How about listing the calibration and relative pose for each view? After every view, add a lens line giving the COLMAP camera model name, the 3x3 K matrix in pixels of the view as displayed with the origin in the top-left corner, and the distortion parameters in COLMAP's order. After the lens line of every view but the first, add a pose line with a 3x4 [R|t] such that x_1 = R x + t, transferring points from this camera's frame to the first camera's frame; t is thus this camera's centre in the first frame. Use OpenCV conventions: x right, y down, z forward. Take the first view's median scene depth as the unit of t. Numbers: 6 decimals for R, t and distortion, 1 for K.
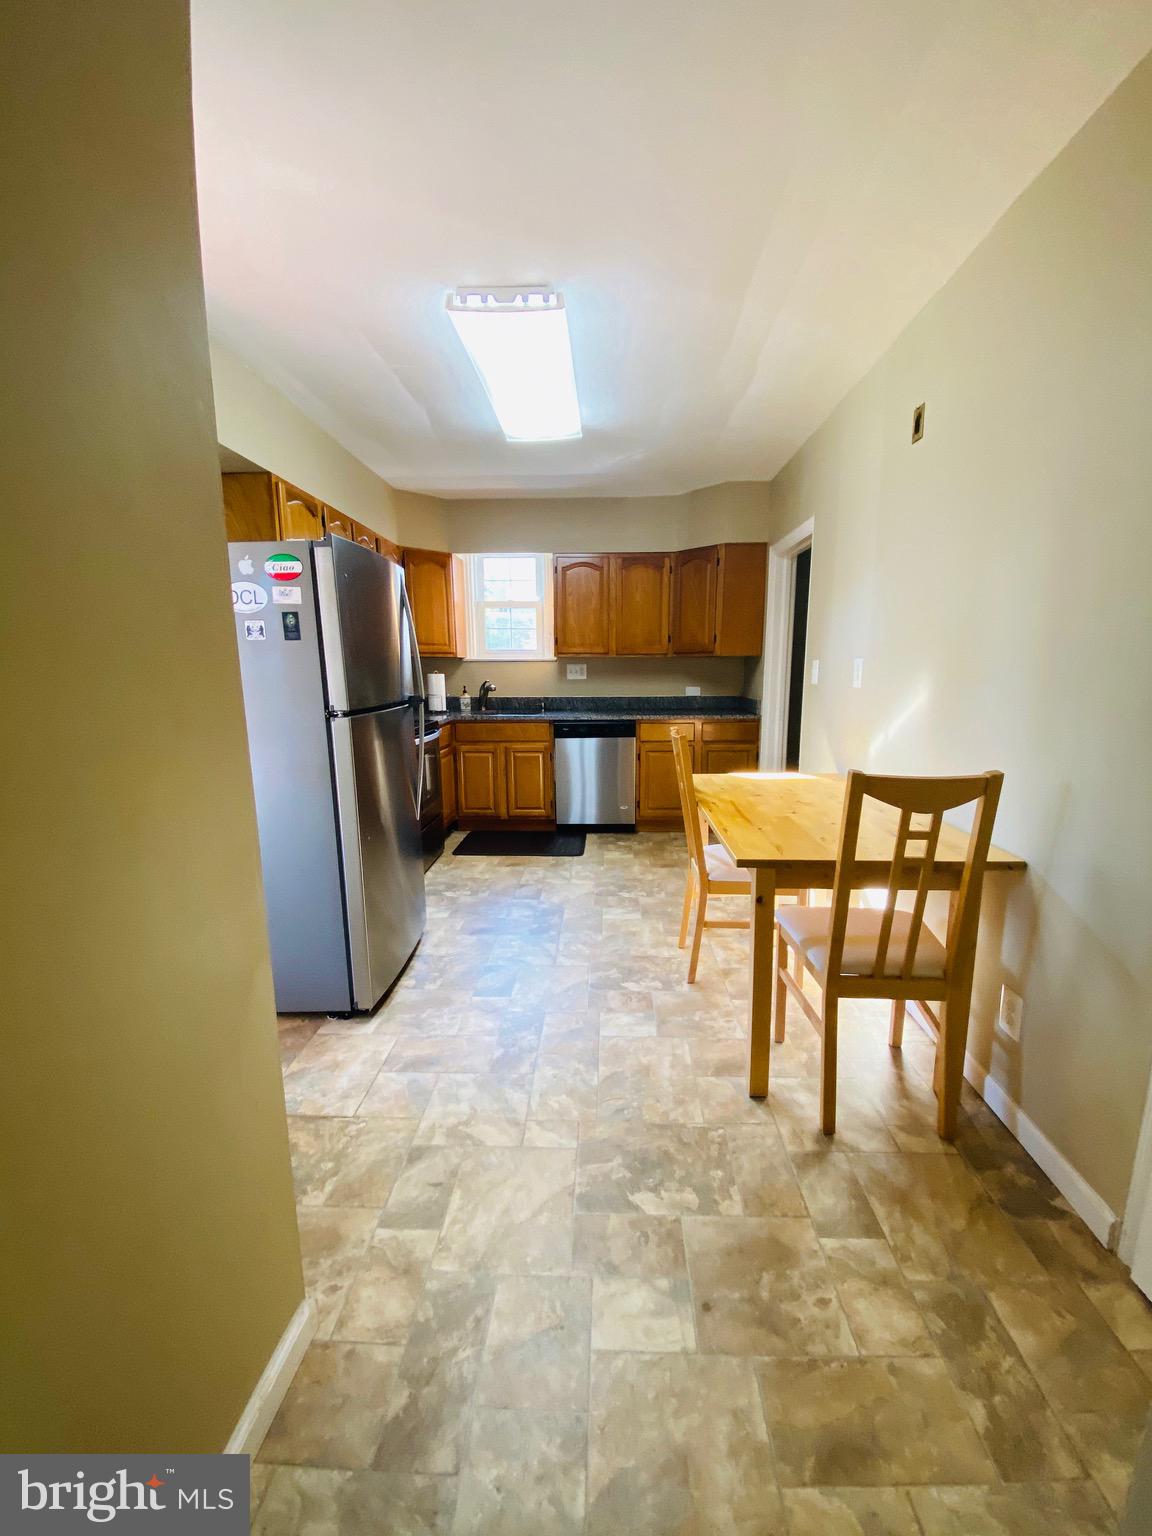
lens RADIAL K [[620.6, 0, 584.3], [0, 620.6, 769.3], [0, 0, 1]] dist [0.009037, -0.015681]
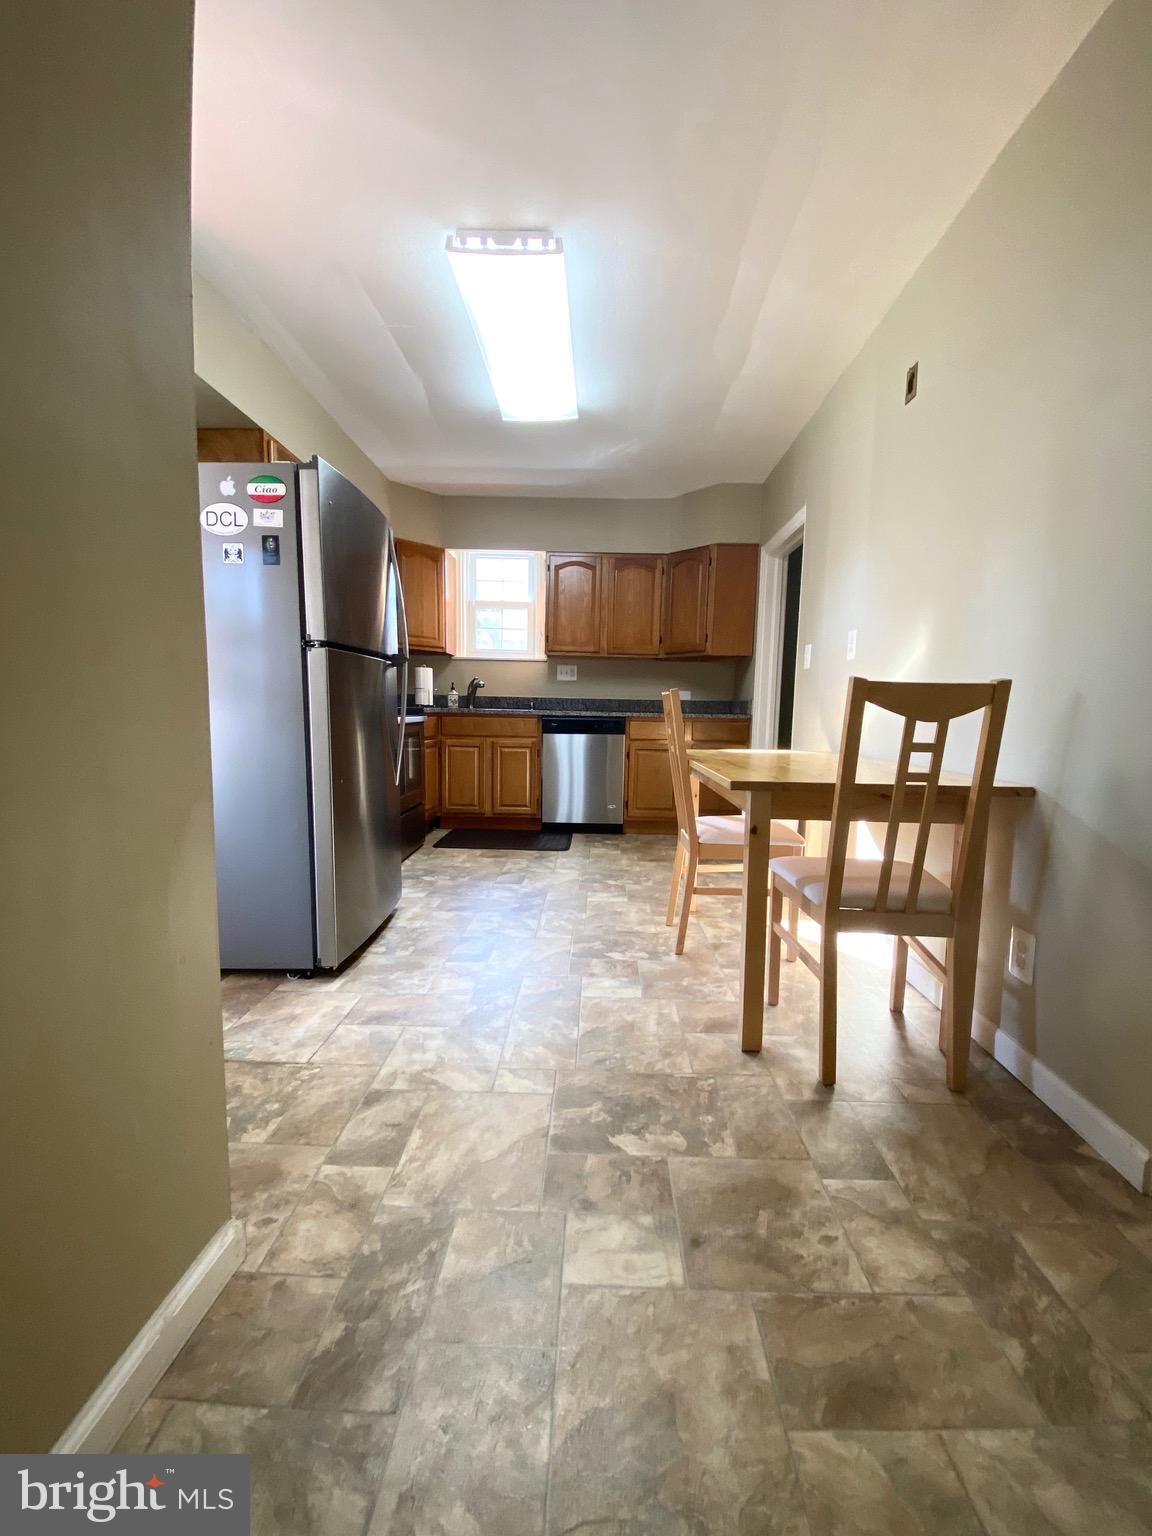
lens RADIAL K [[620.6, 0, 584.6], [0, 620.6, 770.5], [0, 0, 1]] dist [0.009037, -0.015681]
pose [[0.999533, 0.024575, 0.018170, 0.003363], [-0.023307, 0.997483, -0.066963, 0.106314], [-0.019770, 0.066508, 0.997590, 0.034342]]
